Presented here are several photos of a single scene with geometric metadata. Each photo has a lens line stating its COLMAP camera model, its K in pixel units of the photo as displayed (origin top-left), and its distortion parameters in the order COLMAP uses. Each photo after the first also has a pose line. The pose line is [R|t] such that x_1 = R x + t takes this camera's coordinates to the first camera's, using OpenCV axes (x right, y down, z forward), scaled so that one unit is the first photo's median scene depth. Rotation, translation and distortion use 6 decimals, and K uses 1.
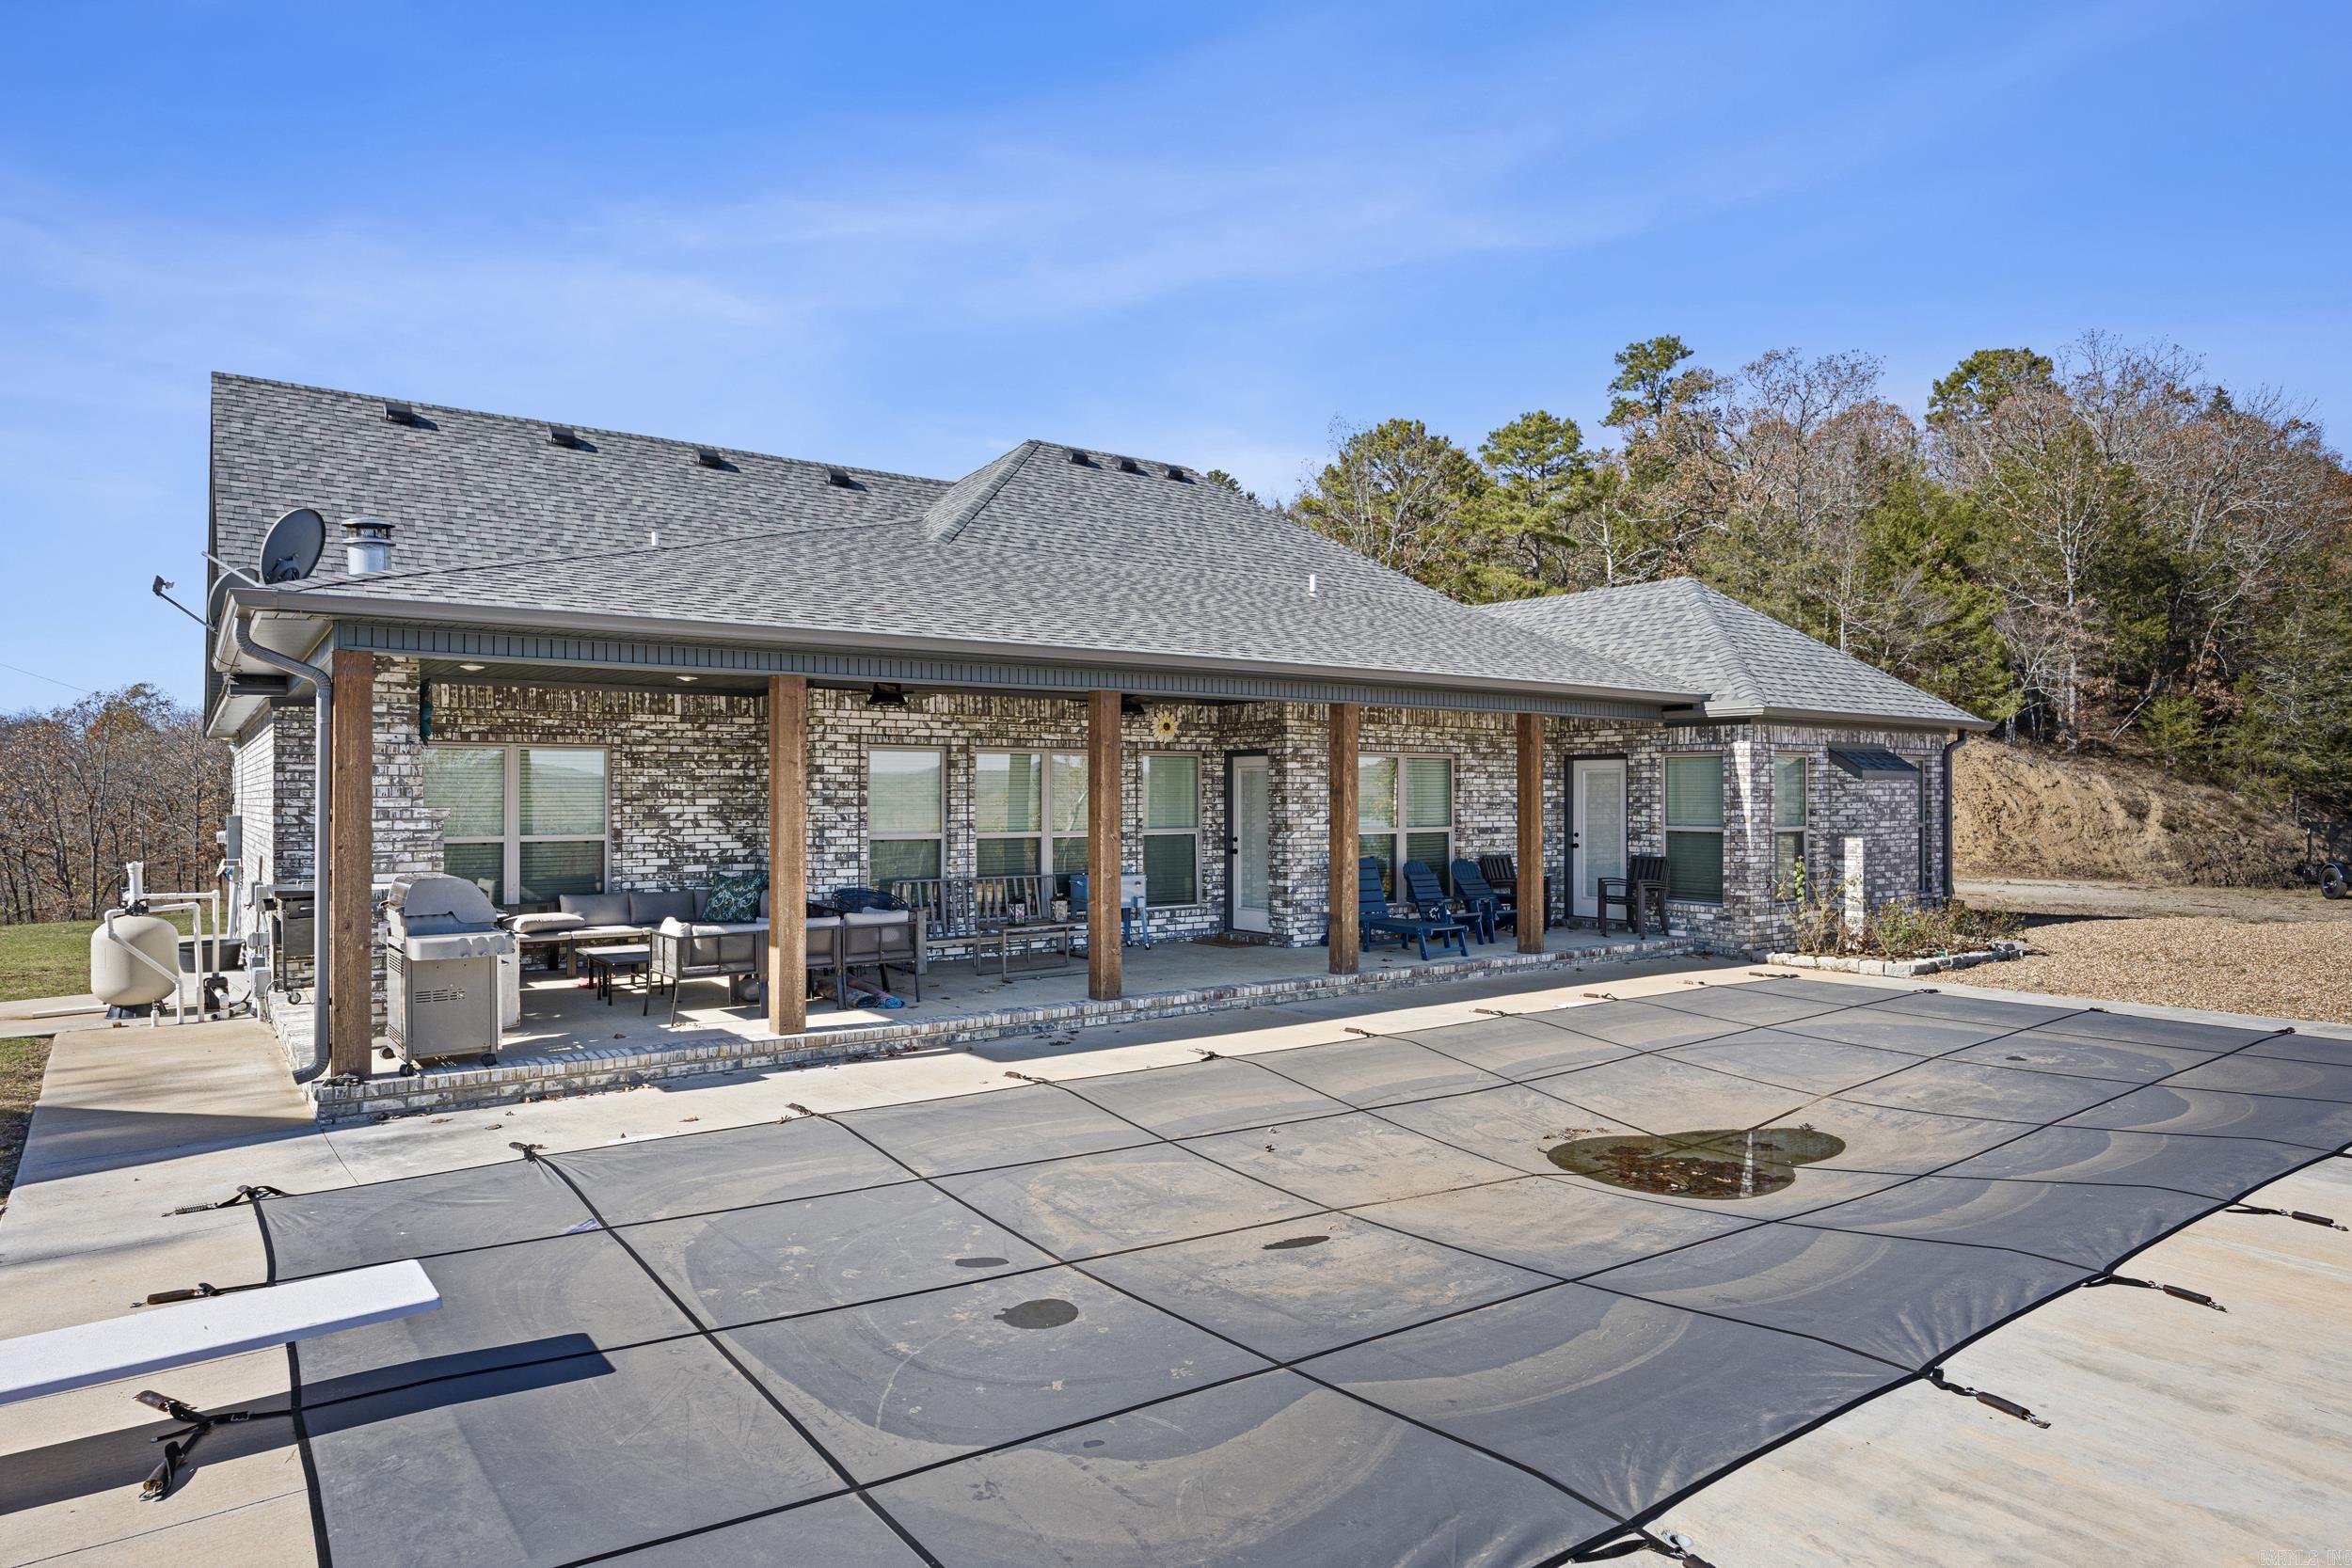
lens RADIAL K [[1380.8, 0, 1186.5], [0, 1380.8, 787.0], [0, 0, 1]] dist [-0.009517, -0.000360]
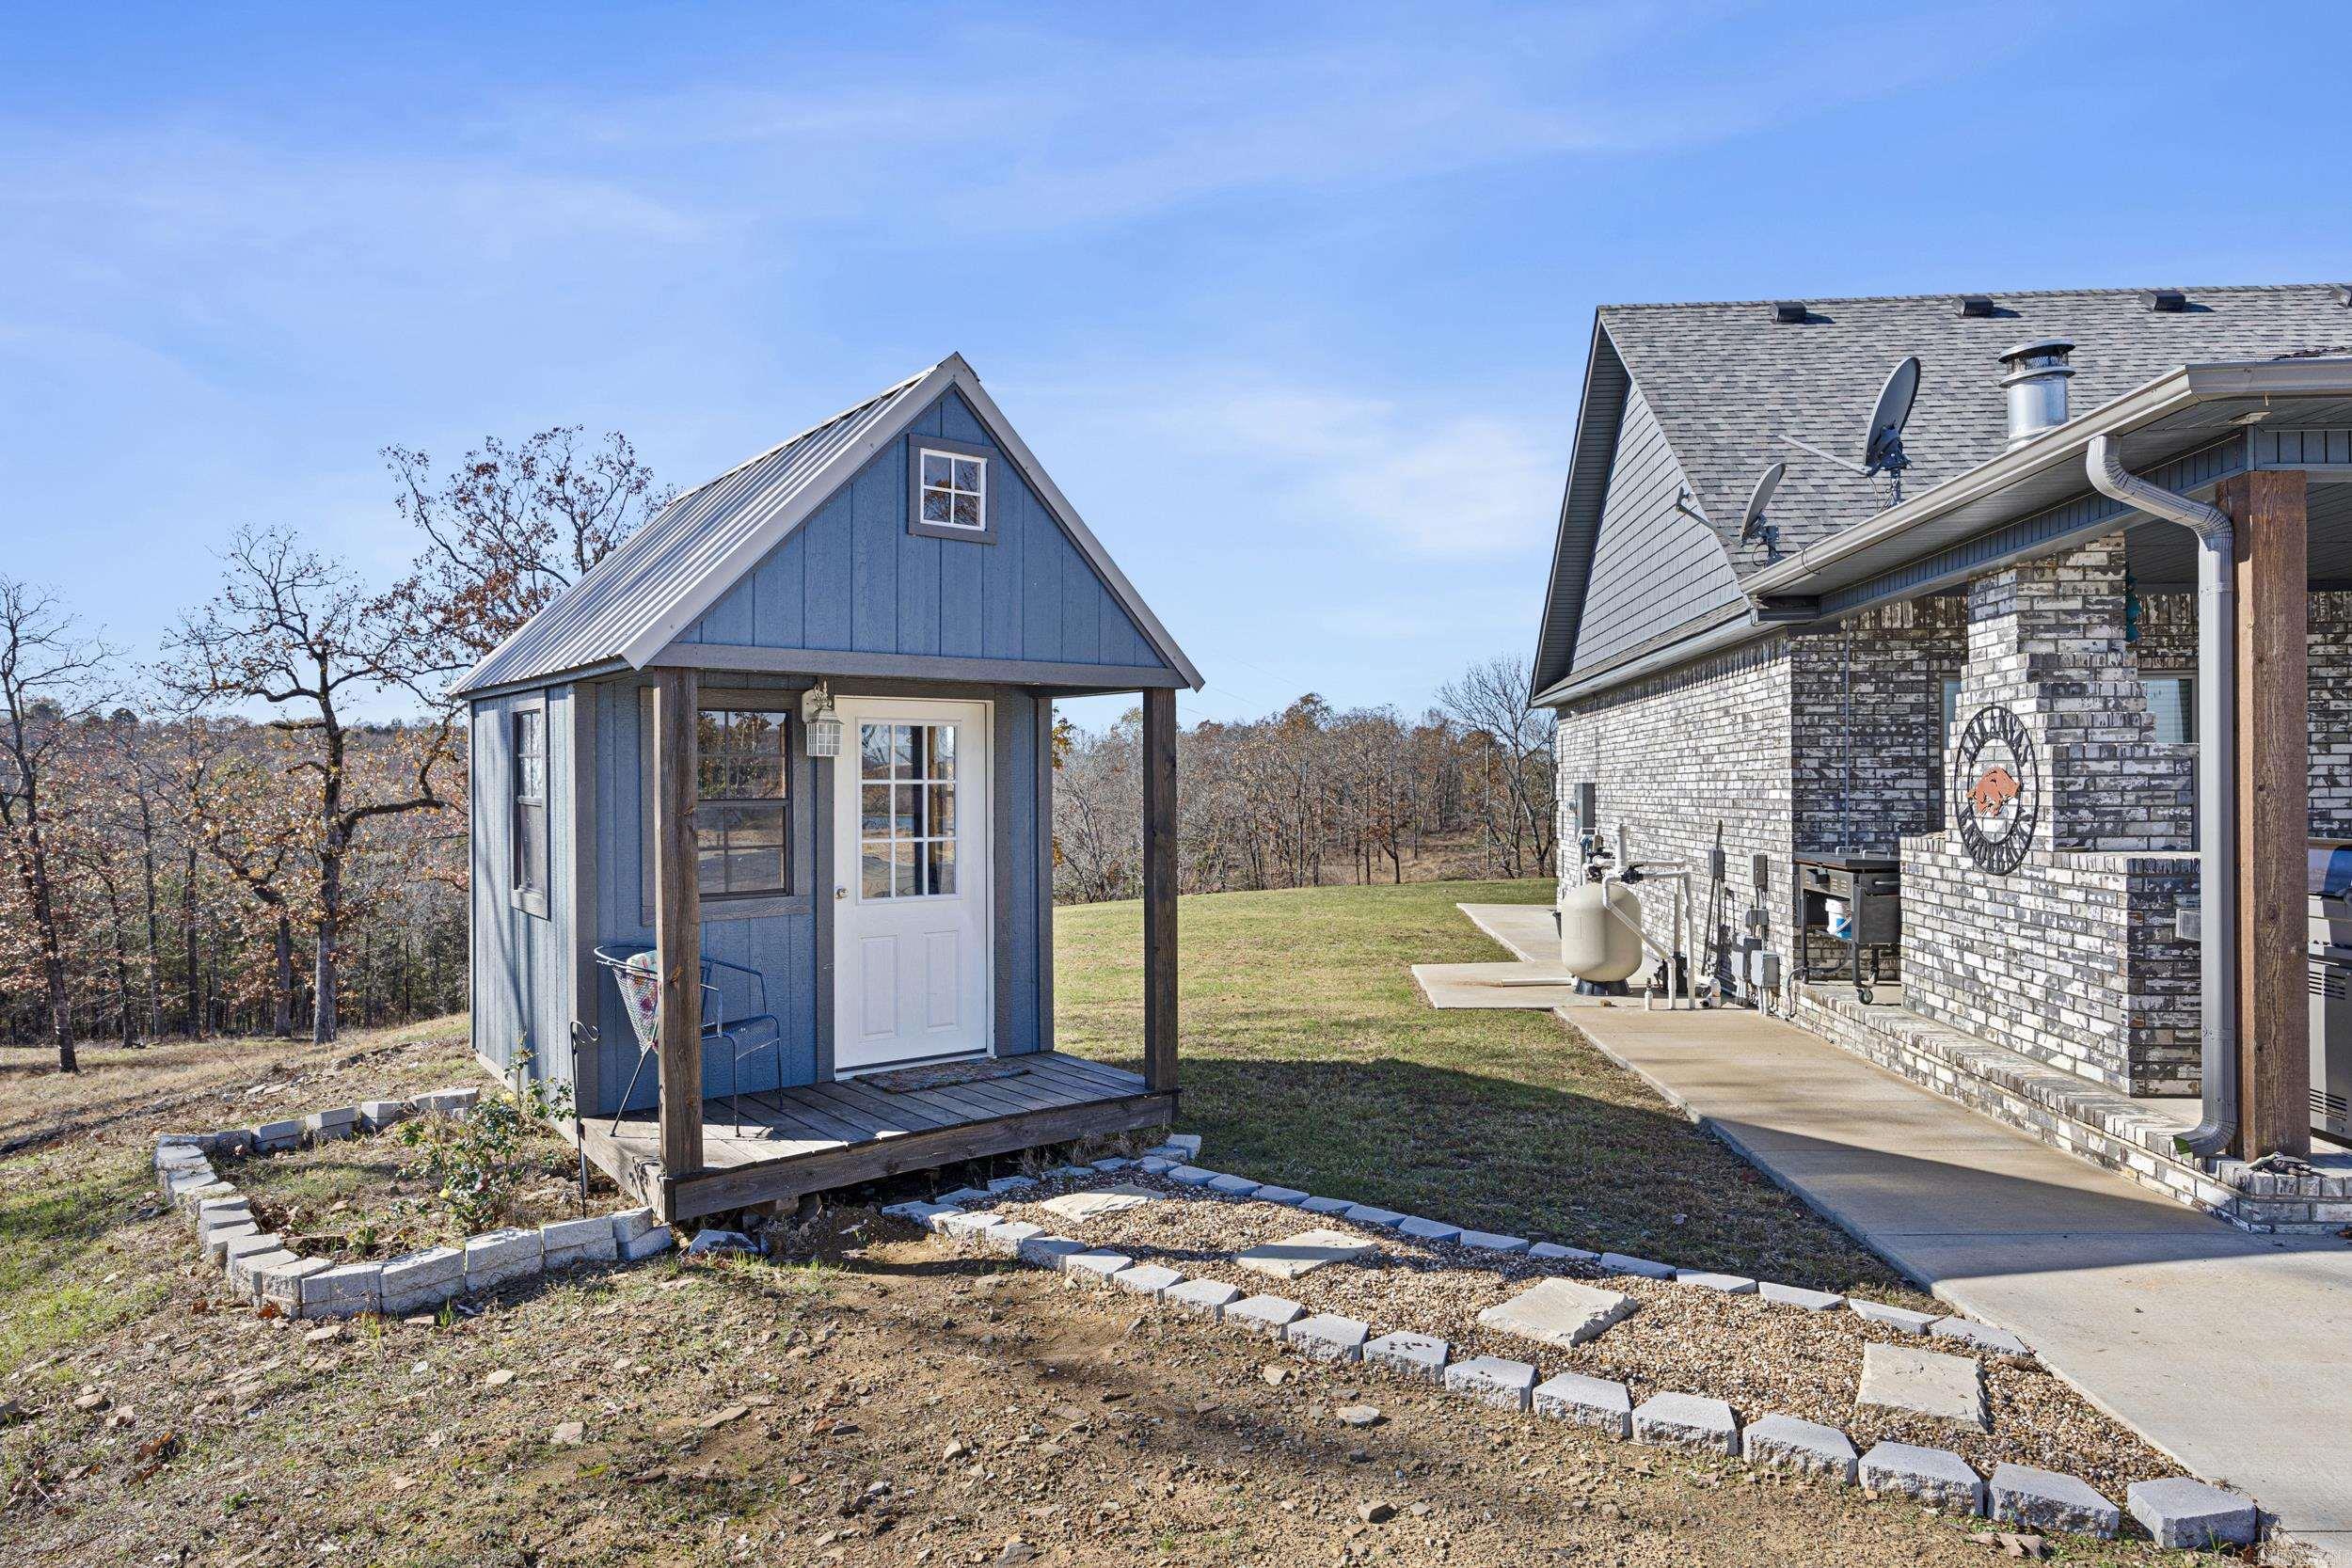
lens RADIAL K [[1380.8, 0, 1186.0], [0, 1380.8, 781.1], [0, 0, 1]] dist [-0.009517, -0.000360]
pose [[0.744397, -0.006755, -0.667703, -0.326179], [0.009497, 0.999955, 0.000471, 0.020918], [0.667670, -0.006691, 0.744427, 0.122851]]
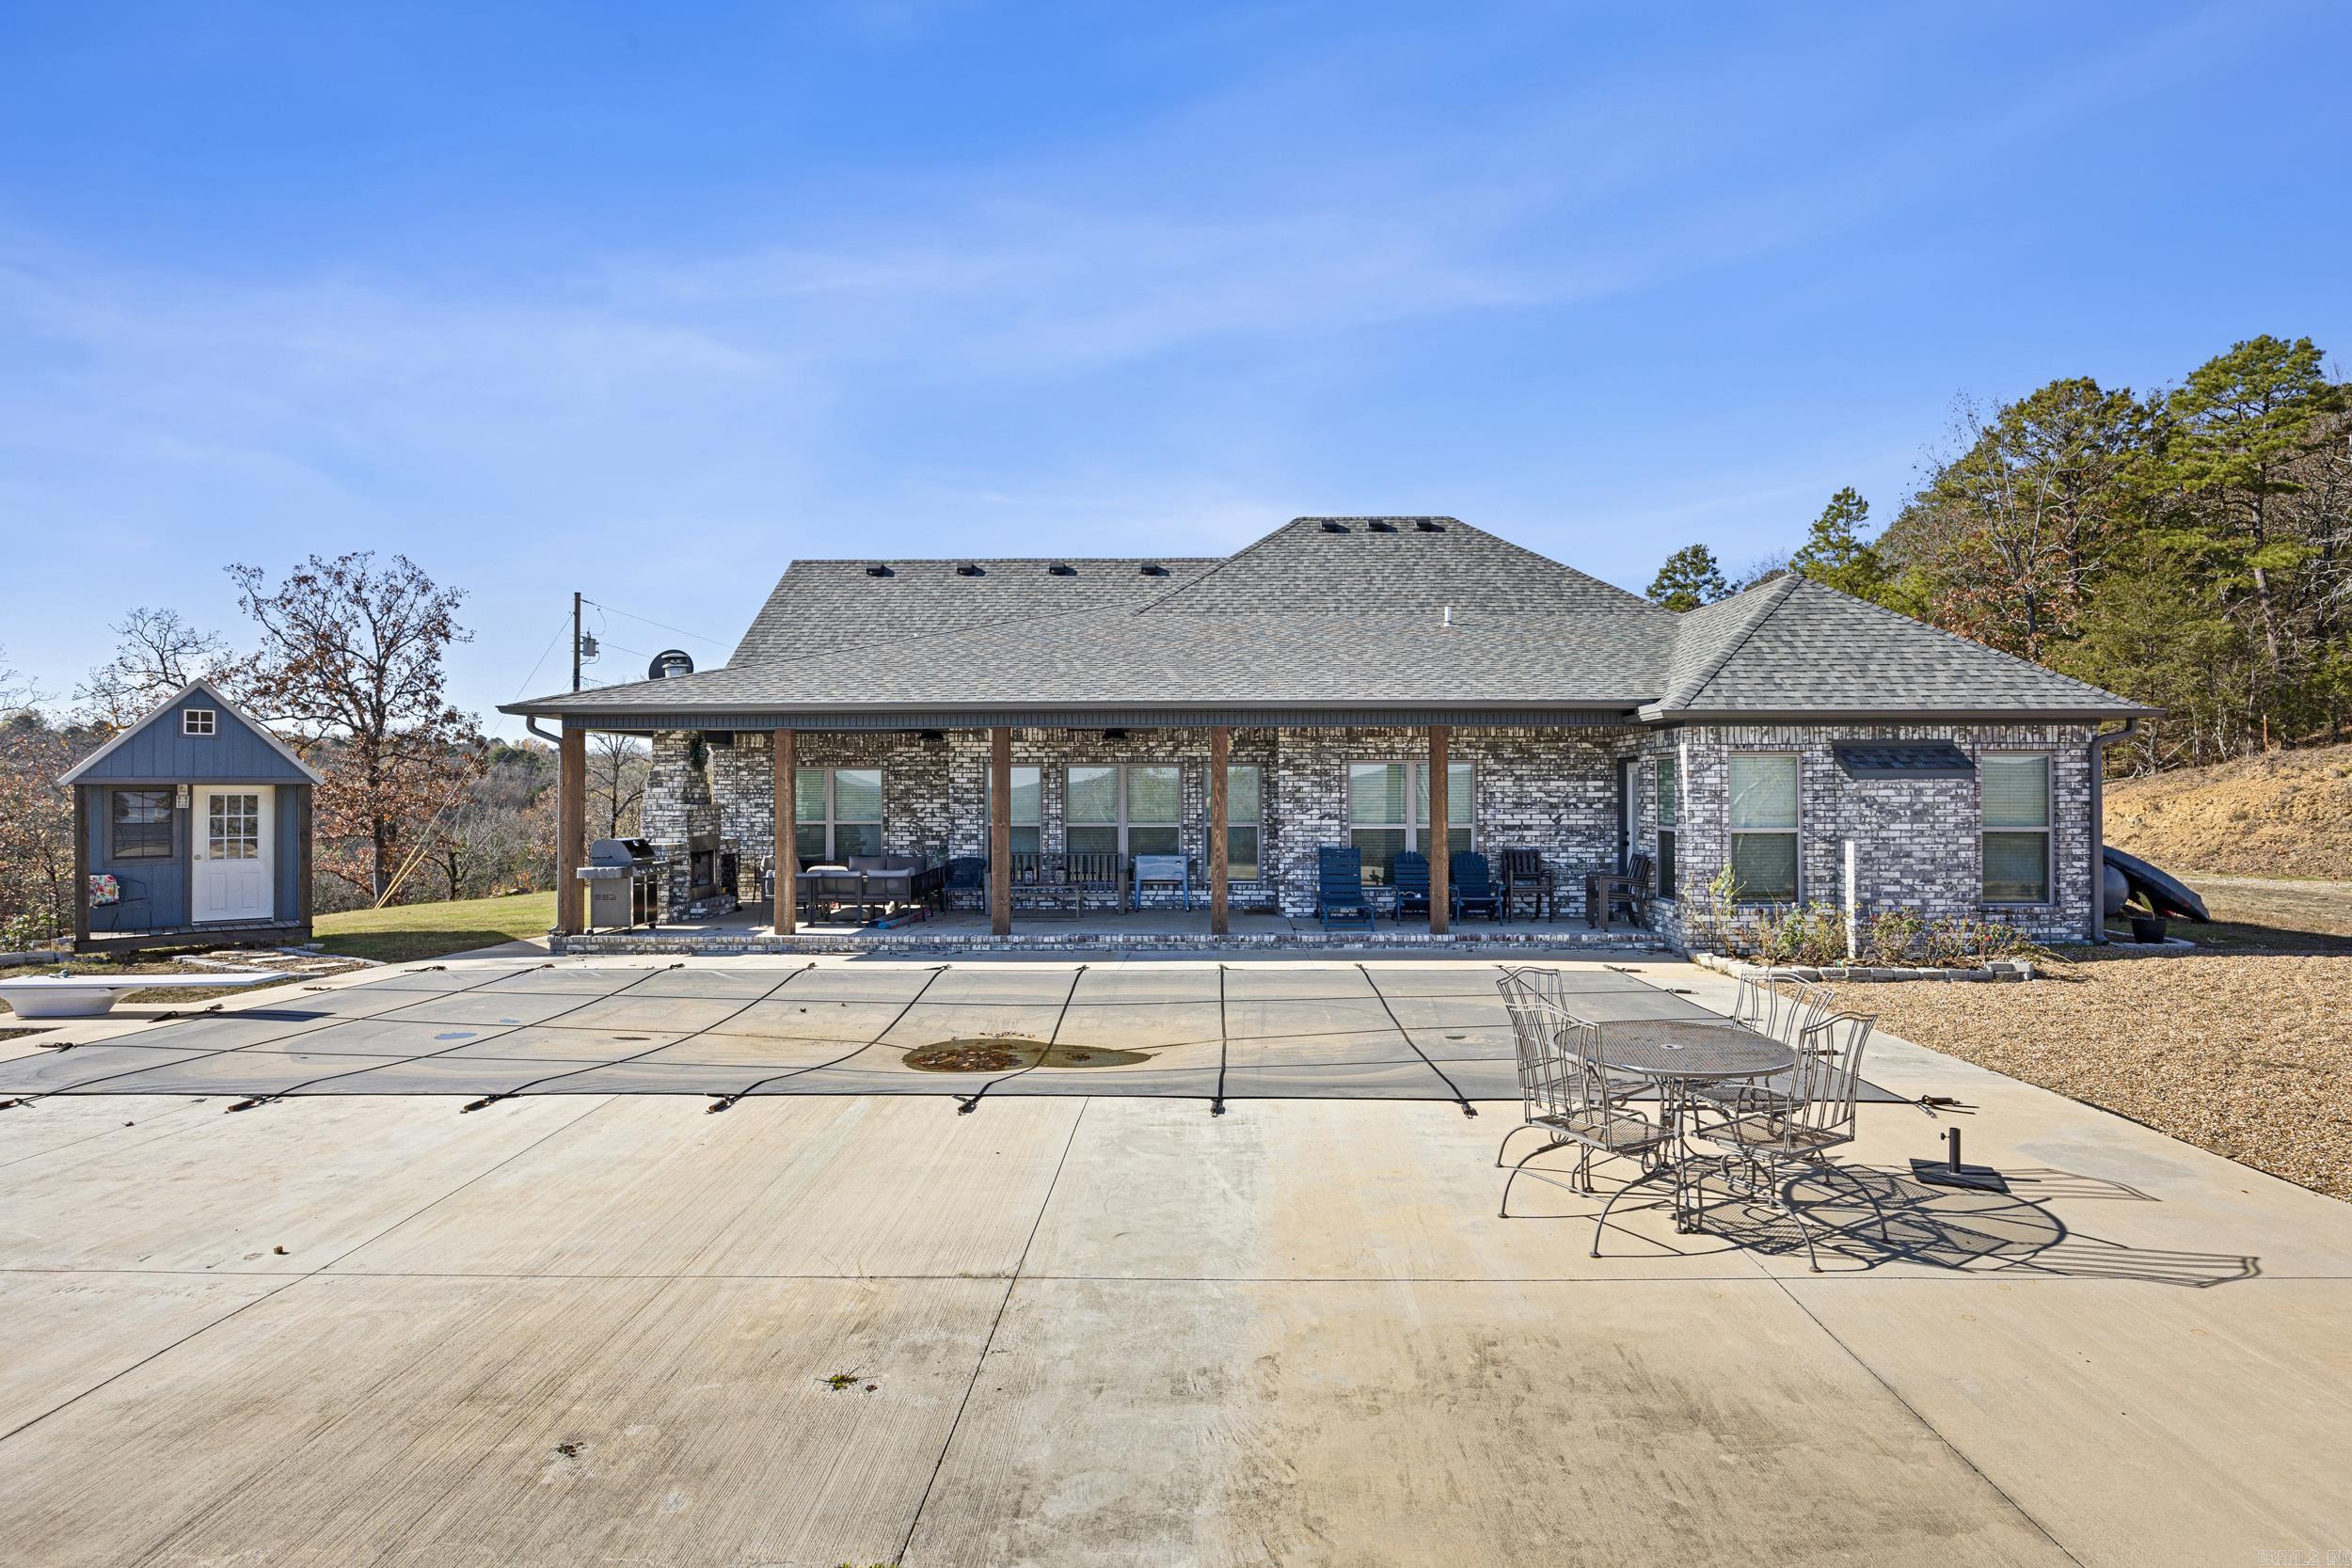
lens RADIAL K [[1207.6, 0, 1170.6], [0, 1207.6, 779.2], [0, 0, 1]] dist [-0.014539, 0.002224]
pose [[0.788150, -0.009289, -0.615414, 0.722312], [0.005877, 0.999954, -0.007567, -0.002291], [0.615456, 0.002347, 0.788168, 0.070748]]
